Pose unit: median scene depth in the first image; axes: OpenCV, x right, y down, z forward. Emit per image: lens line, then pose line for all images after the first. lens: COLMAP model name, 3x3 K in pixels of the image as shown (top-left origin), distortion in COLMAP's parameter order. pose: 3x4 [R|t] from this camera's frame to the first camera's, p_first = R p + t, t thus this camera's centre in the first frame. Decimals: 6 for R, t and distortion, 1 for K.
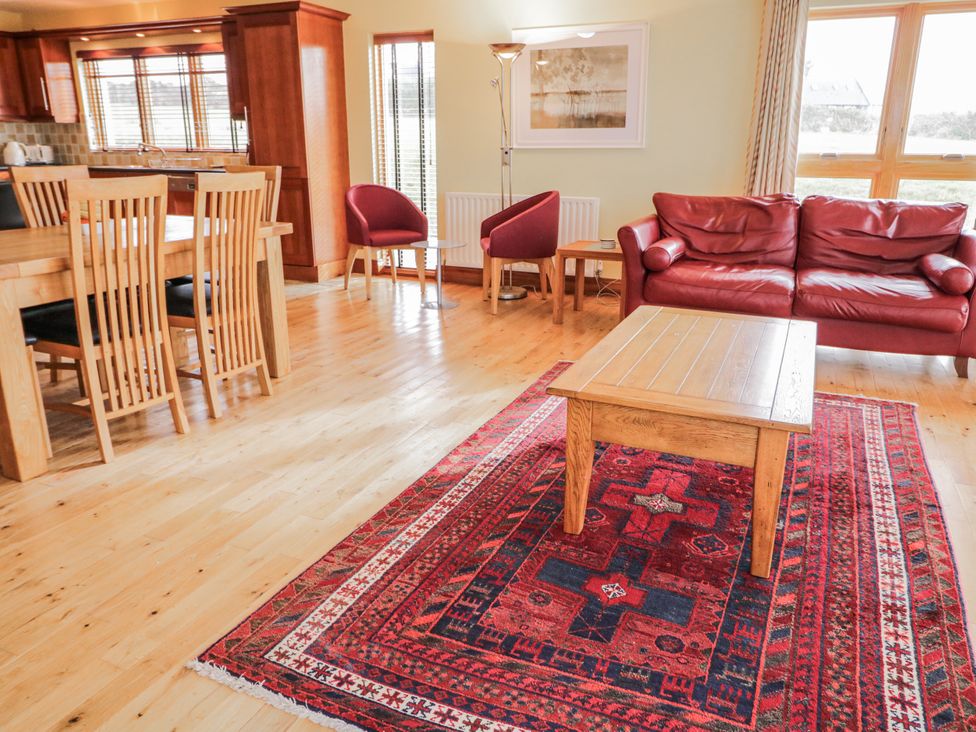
lens RADIAL K [[726.1, 0, 495.1], [0, 726.1, 356.9], [0, 0, 1]] dist [0.000383, -0.000527]
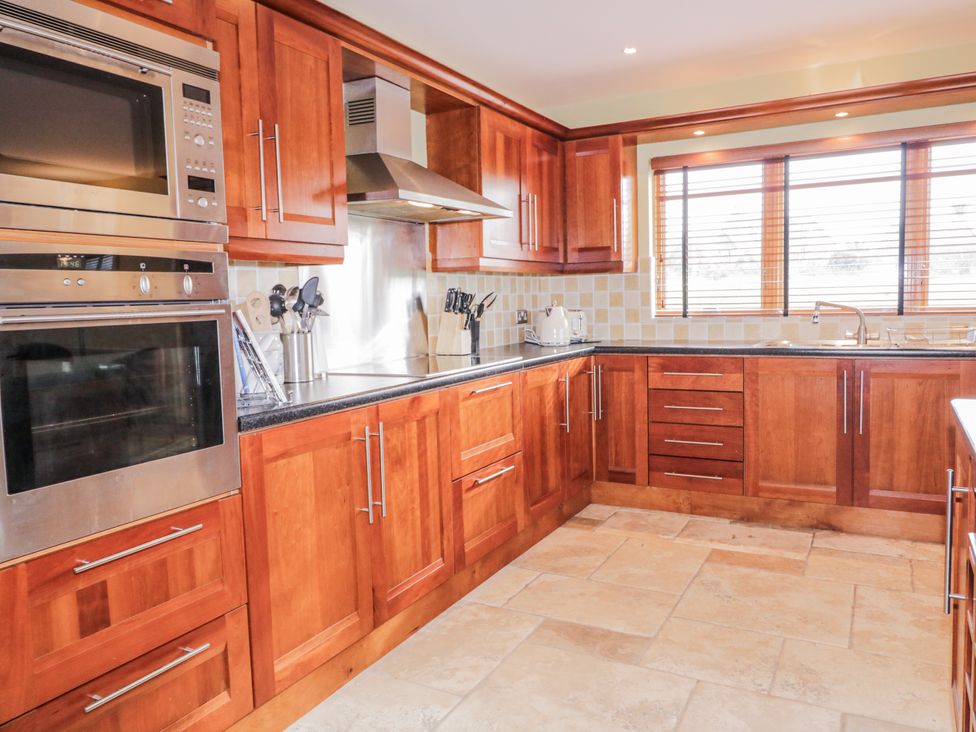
lens RADIAL K [[726.1, 0, 495.1], [0, 726.1, 356.9], [0, 0, 1]] dist [0.000383, -0.000527]
pose [[0.996389, -0.022817, -0.081779, -1.015611], [0.005453, 0.978421, -0.206548, -0.209493], [0.084727, 0.205356, 0.975013, 0.671865]]
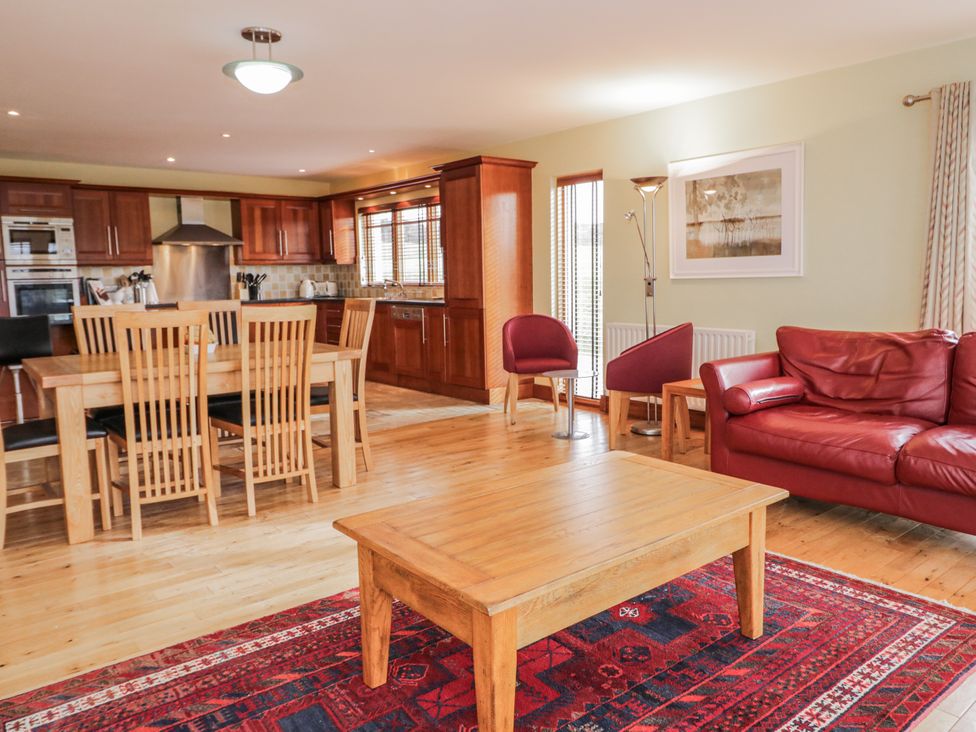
lens RADIAL K [[726.1, 0, 495.1], [0, 726.1, 356.9], [0, 0, 1]] dist [0.000383, -0.000527]
pose [[0.891464, 0.031661, -0.451984, 0.310972], [-0.108300, 0.983529, -0.144709, -0.025581], [0.439958, 0.177953, 0.880210, 0.083836]]
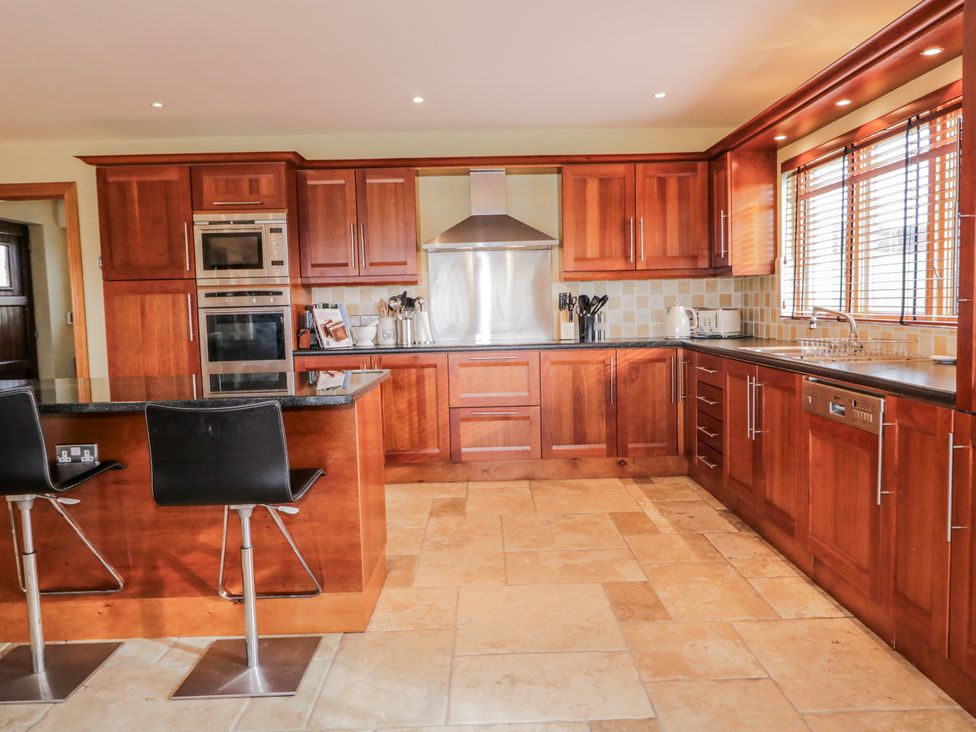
lens RADIAL K [[726.1, 0, 495.1], [0, 726.1, 356.9], [0, 0, 1]] dist [0.000383, -0.000527]
pose [[0.411561, 0.053011, -0.909839, -0.162462], [-0.235411, 0.970612, -0.049936, -0.265069], [0.880454, 0.234738, 0.411945, 0.876302]]
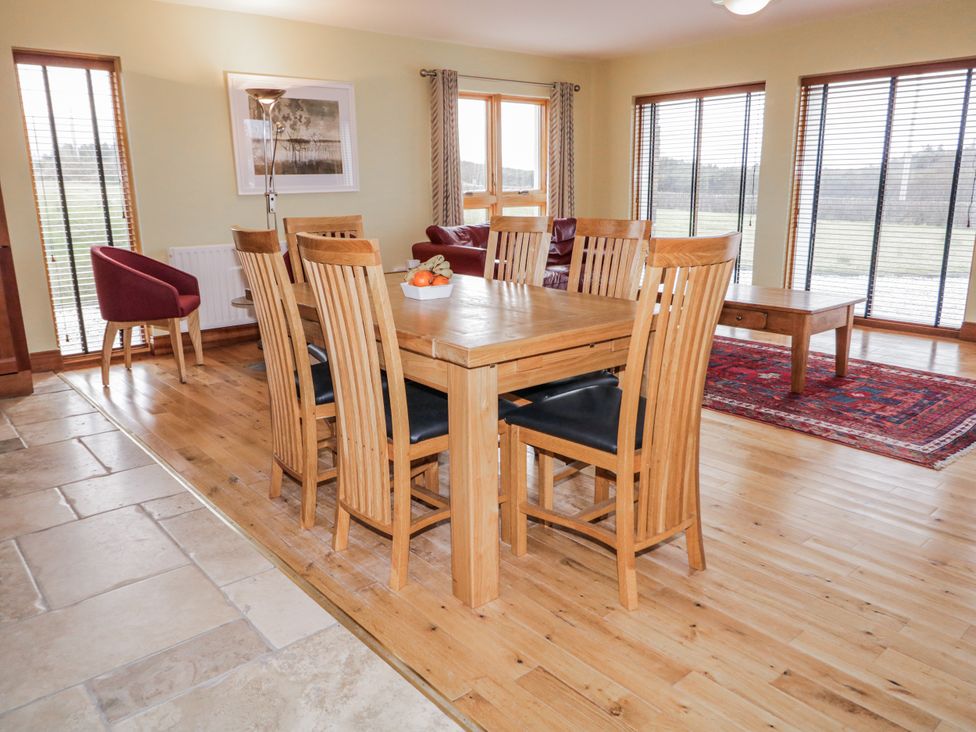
lens RADIAL K [[726.1, 0, 495.1], [0, 726.1, 356.9], [0, 0, 1]] dist [0.000383, -0.000527]
pose [[0.430900, -0.220489, 0.875049, -0.857109], [0.270520, 0.956655, 0.107839, -0.117783], [-0.860897, 0.190250, 0.471869, 0.370861]]
